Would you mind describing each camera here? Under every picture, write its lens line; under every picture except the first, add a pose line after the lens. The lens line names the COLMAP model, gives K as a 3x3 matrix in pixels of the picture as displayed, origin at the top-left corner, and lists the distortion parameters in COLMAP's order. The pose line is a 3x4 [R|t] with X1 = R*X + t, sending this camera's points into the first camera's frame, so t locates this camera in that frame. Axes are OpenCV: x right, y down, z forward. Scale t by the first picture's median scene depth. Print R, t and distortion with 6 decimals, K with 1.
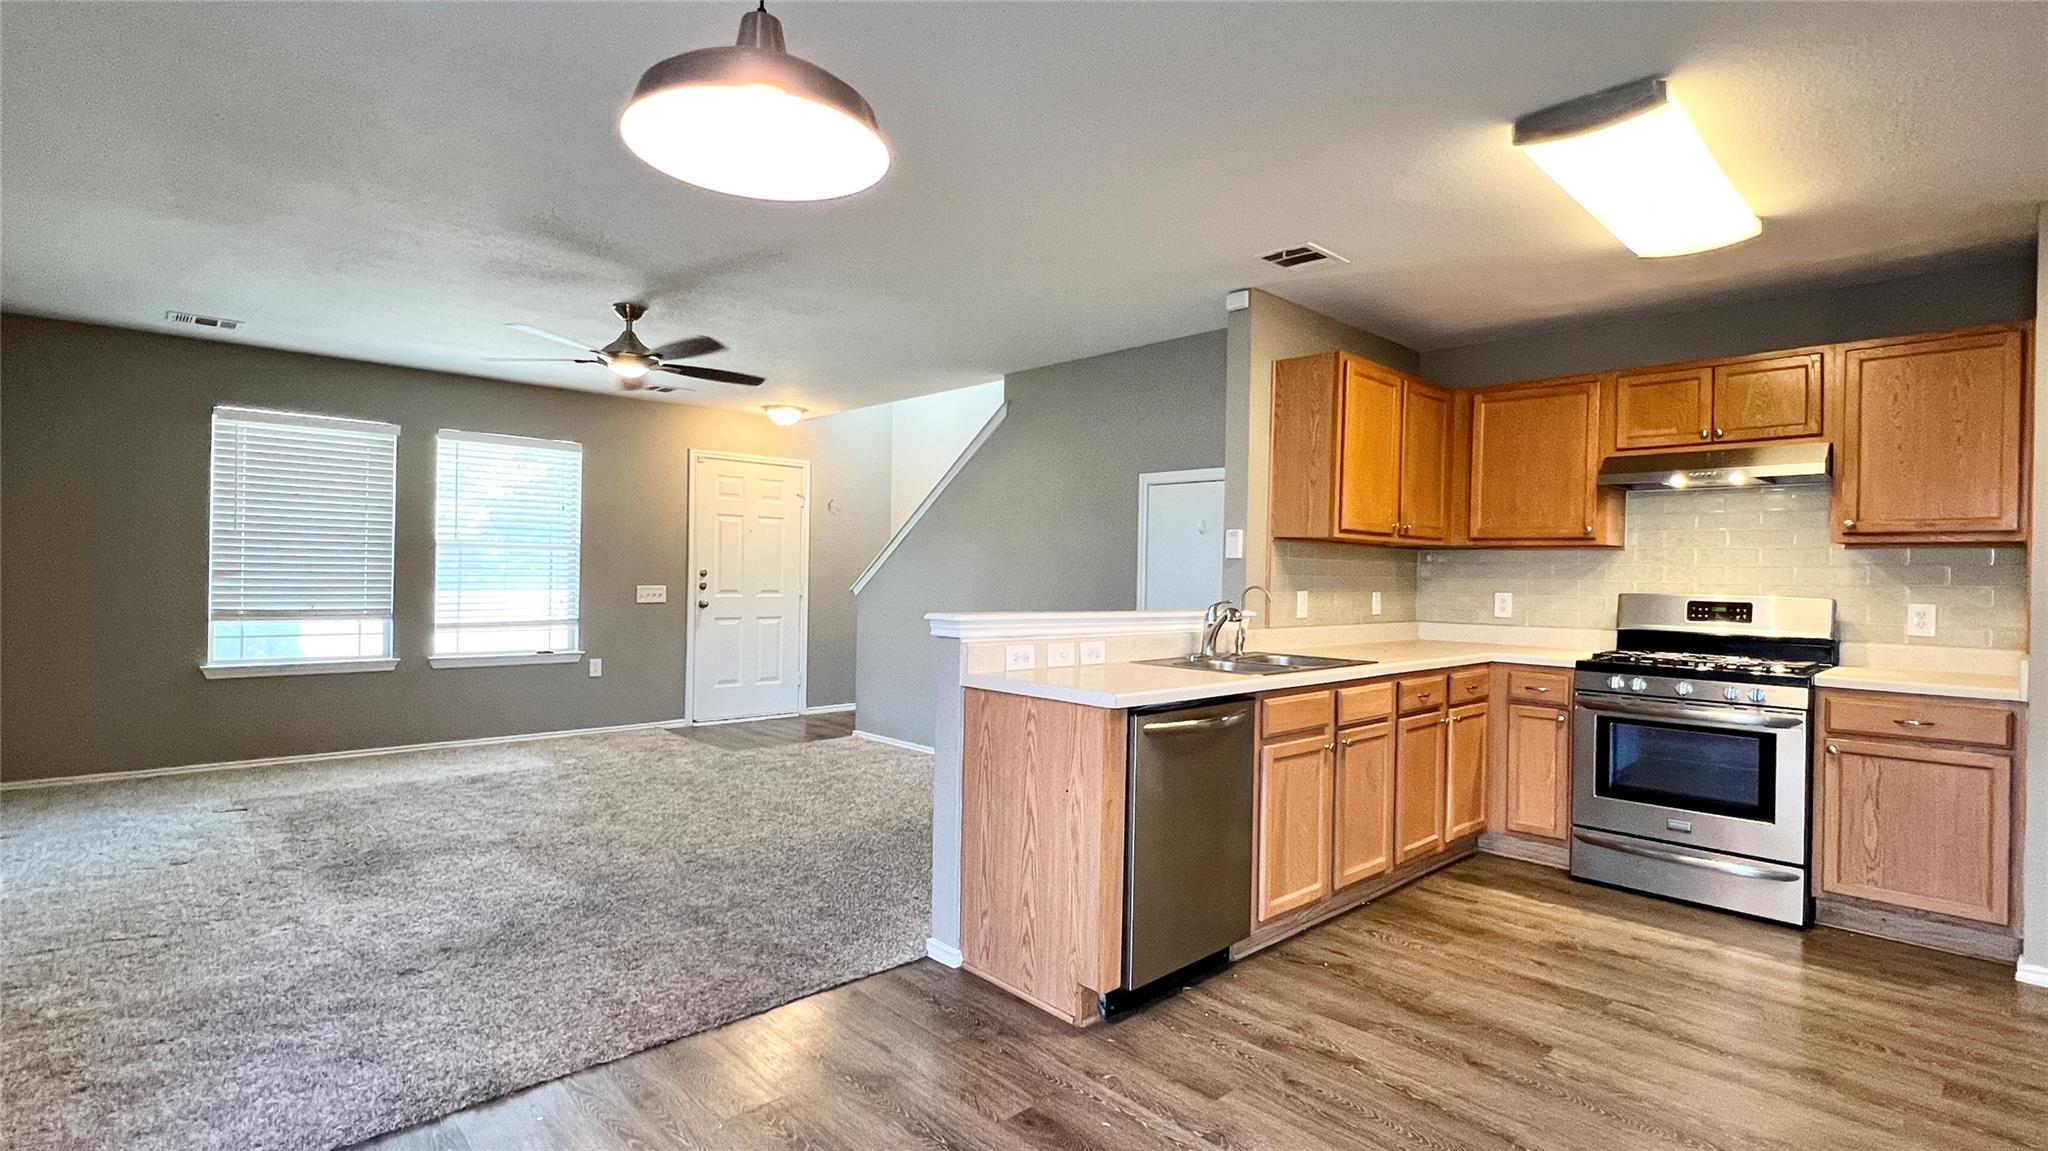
lens RADIAL K [[966.6, 0, 1021.6], [0, 966.6, 576.3], [0, 0, 1]] dist [-0.001458, -0.000486]
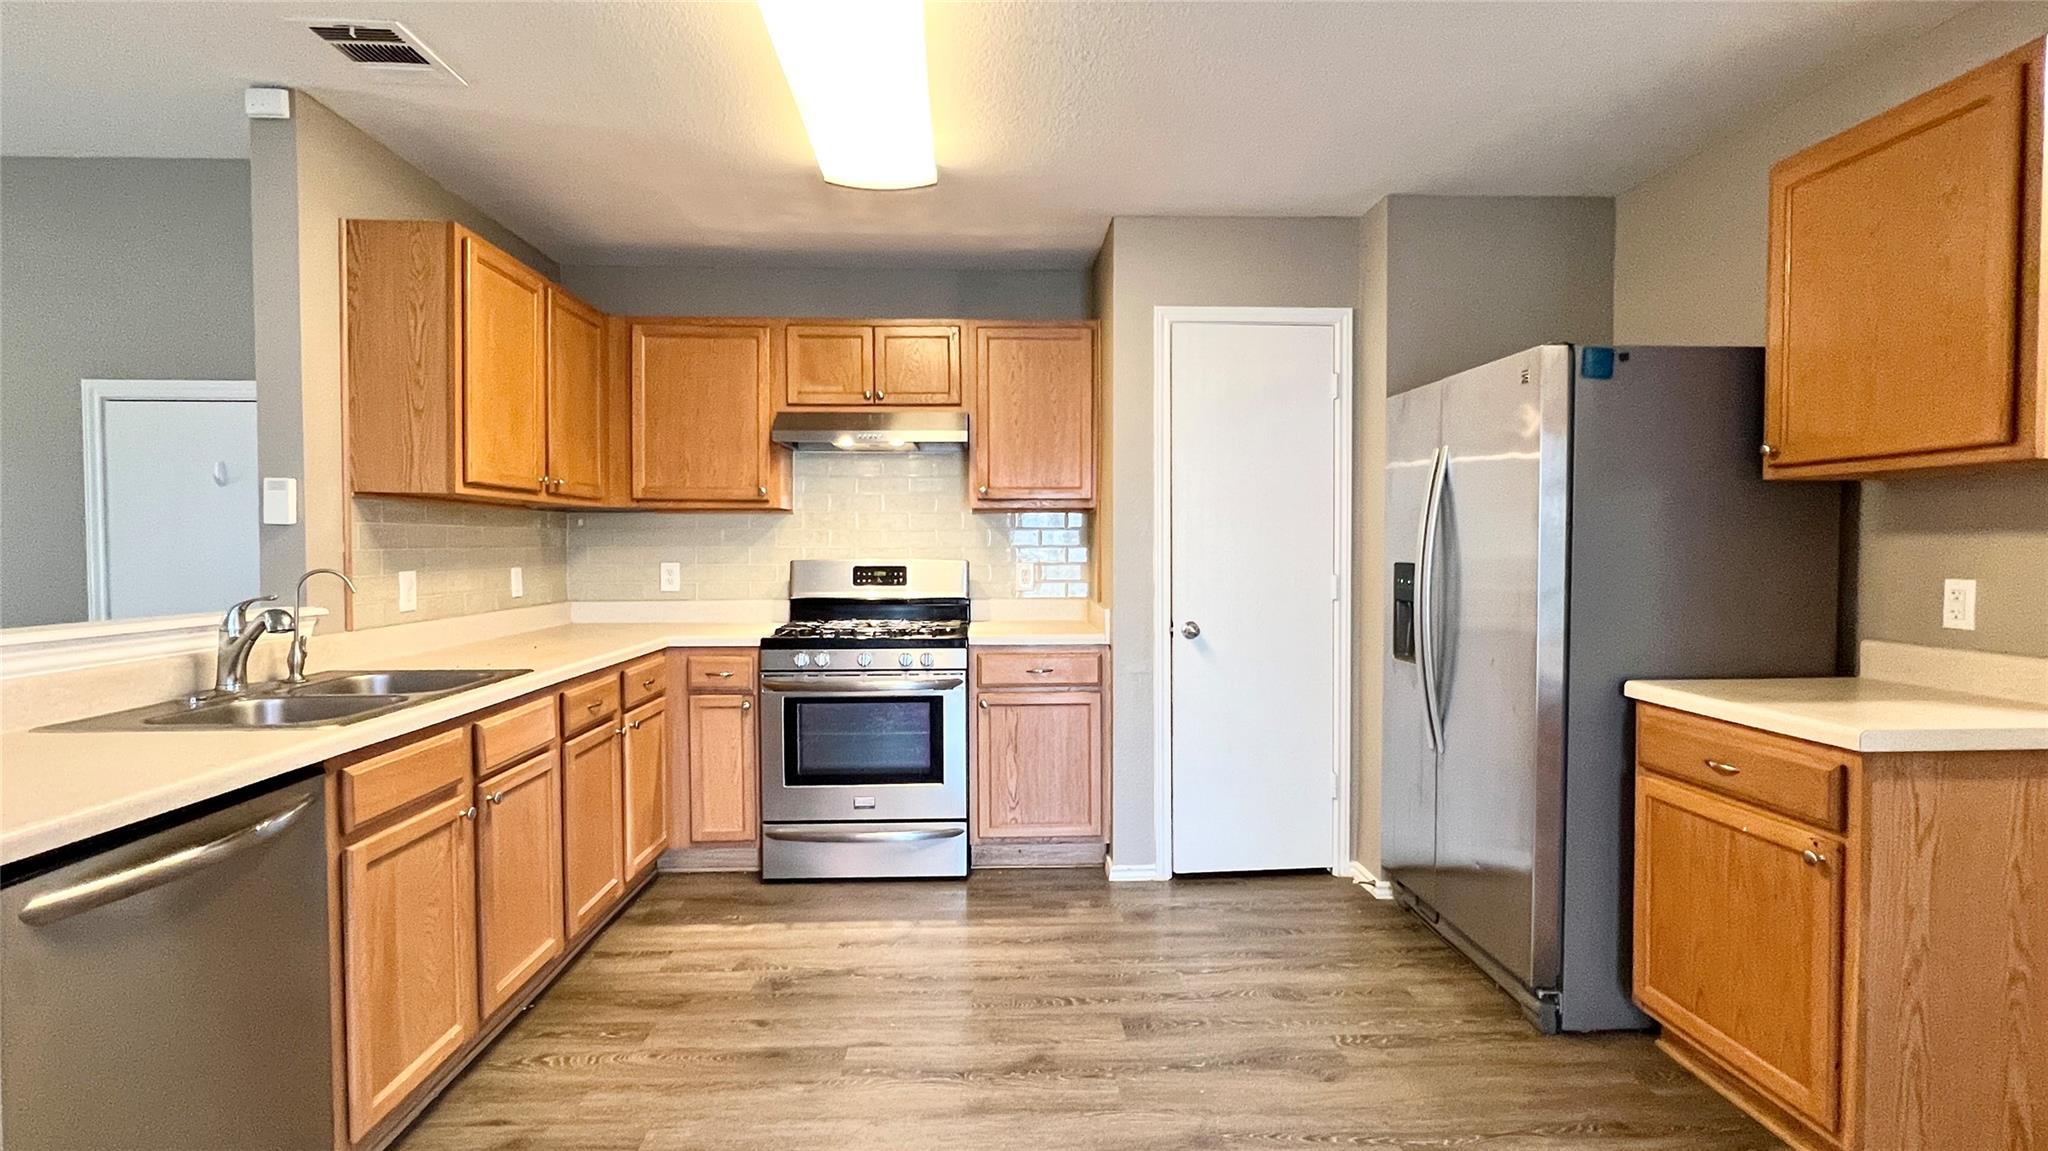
lens RADIAL K [[966.6, 0, 1017.9], [0, 966.6, 574.5], [0, 0, 1]] dist [-0.001458, -0.000486]
pose [[0.657915, -0.042835, 0.751873, 0.070103], [0.015235, 0.998934, 0.043580, -0.007093], [-0.752938, -0.017217, 0.657866, 0.257798]]
